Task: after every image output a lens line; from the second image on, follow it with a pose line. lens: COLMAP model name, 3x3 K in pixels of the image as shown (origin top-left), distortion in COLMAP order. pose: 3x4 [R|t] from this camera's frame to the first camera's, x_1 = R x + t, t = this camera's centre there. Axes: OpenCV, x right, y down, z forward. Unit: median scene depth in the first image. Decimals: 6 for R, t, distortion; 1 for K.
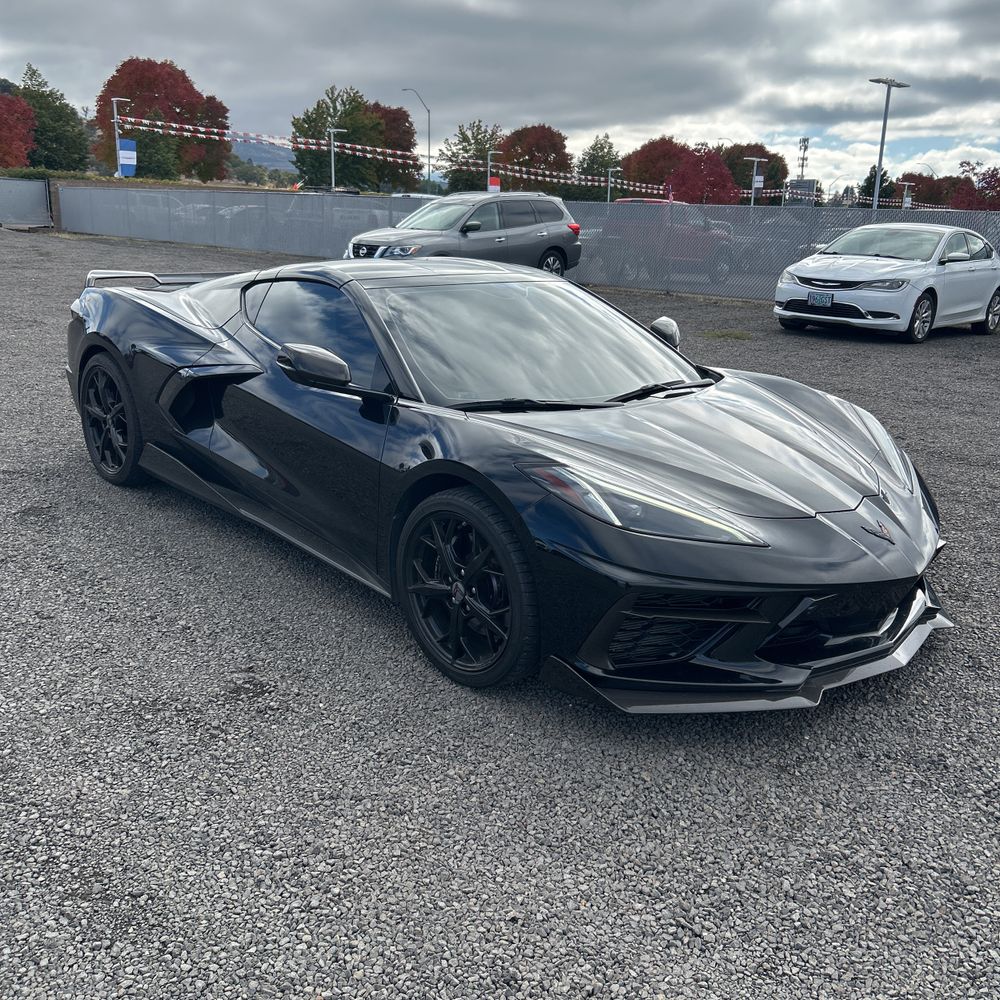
lens RADIAL K [[1009.4, 0, 496.0], [0, 1009.4, 501.5], [0, 0, 1]] dist [0.005911, -0.008686]
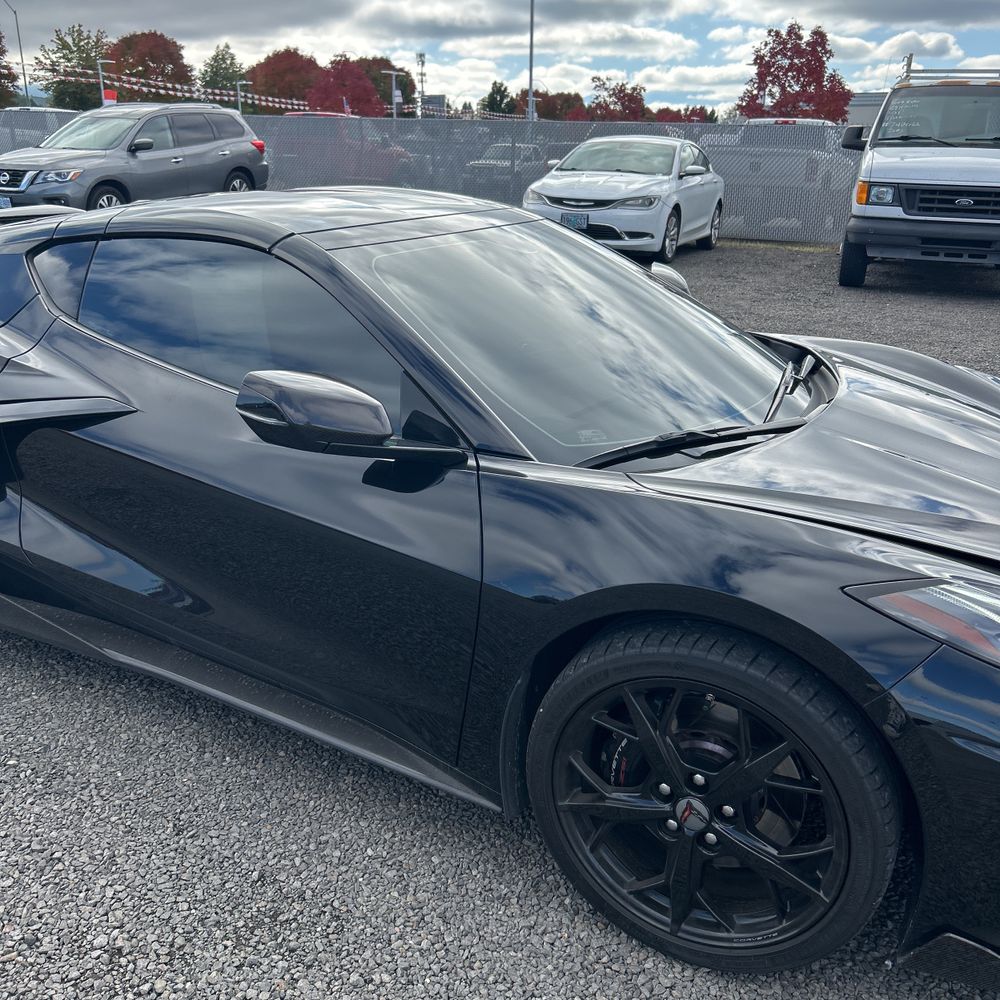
lens RADIAL K [[1008.5, 0, 494.1], [0, 1008.5, 498.9], [0, 0, 1]] dist [0.015445, -0.009156]
pose [[0.940412, -0.123019, 0.317003, -0.047674], [0.100071, 0.991104, 0.087747, -0.022716], [-0.324977, -0.050795, 0.944357, 0.086454]]
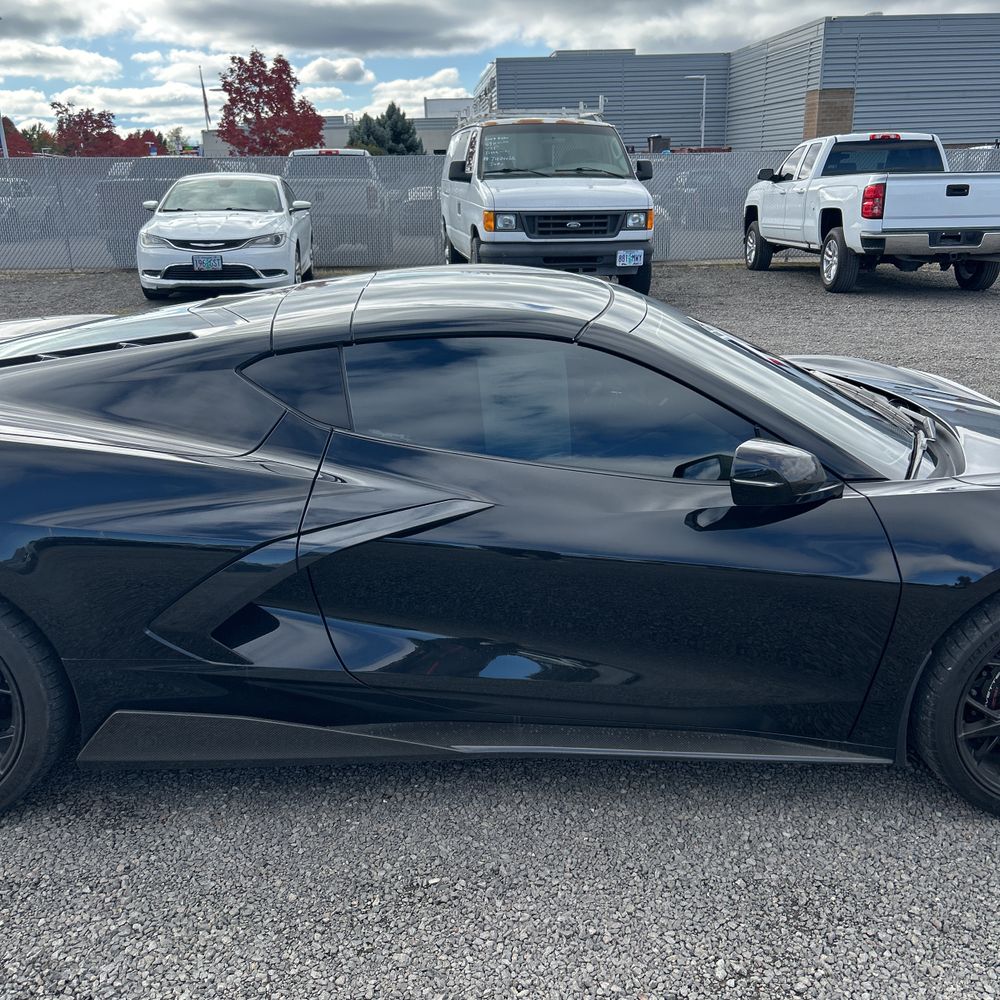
lens RADIAL K [[1008.5, 0, 494.1], [0, 1008.5, 498.9], [0, 0, 1]] dist [0.015445, -0.009156]
pose [[0.657937, -0.270592, 0.702780, -0.132874], [0.235241, 0.960364, 0.149539, -0.045530], [-0.715389, 0.066935, 0.695513, 0.125494]]
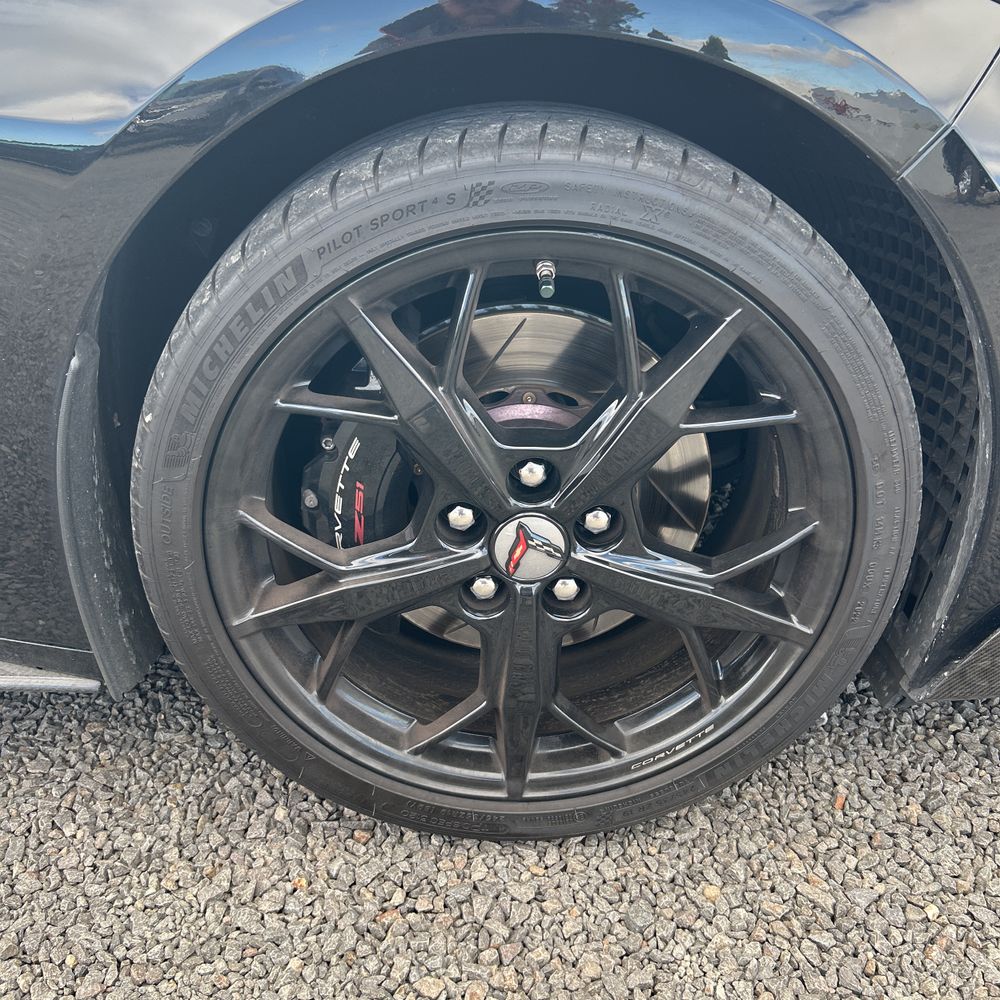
lens RADIAL K [[1037.2, 0, 496.8], [0, 1037.2, 469.5], [0, 0, 1]] dist [0.022623, 0.002115]
pose [[0.662579, -0.348826, 0.662804, -0.034763], [0.226213, 0.936801, 0.266892, -0.000418], [-0.714015, -0.026902, 0.699614, 0.134691]]
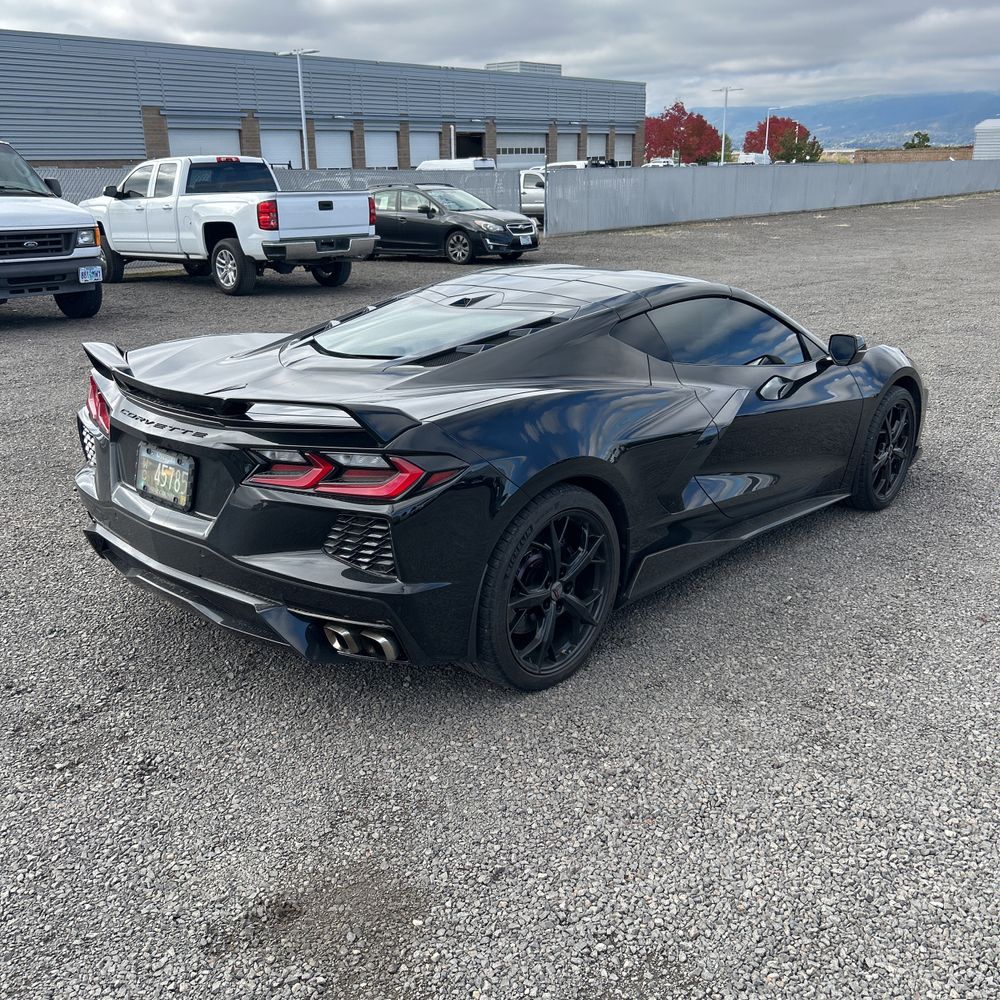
lens RADIAL K [[999.2, 0, 496.8], [0, 999.2, 502.5], [0, 0, 1]] dist [0.010795, -0.027335]
pose [[-0.094925, -0.339711, 0.935727, -0.250424], [0.268915, 0.896275, 0.352669, -0.094964], [-0.958475, 0.285108, 0.006275, 0.266211]]
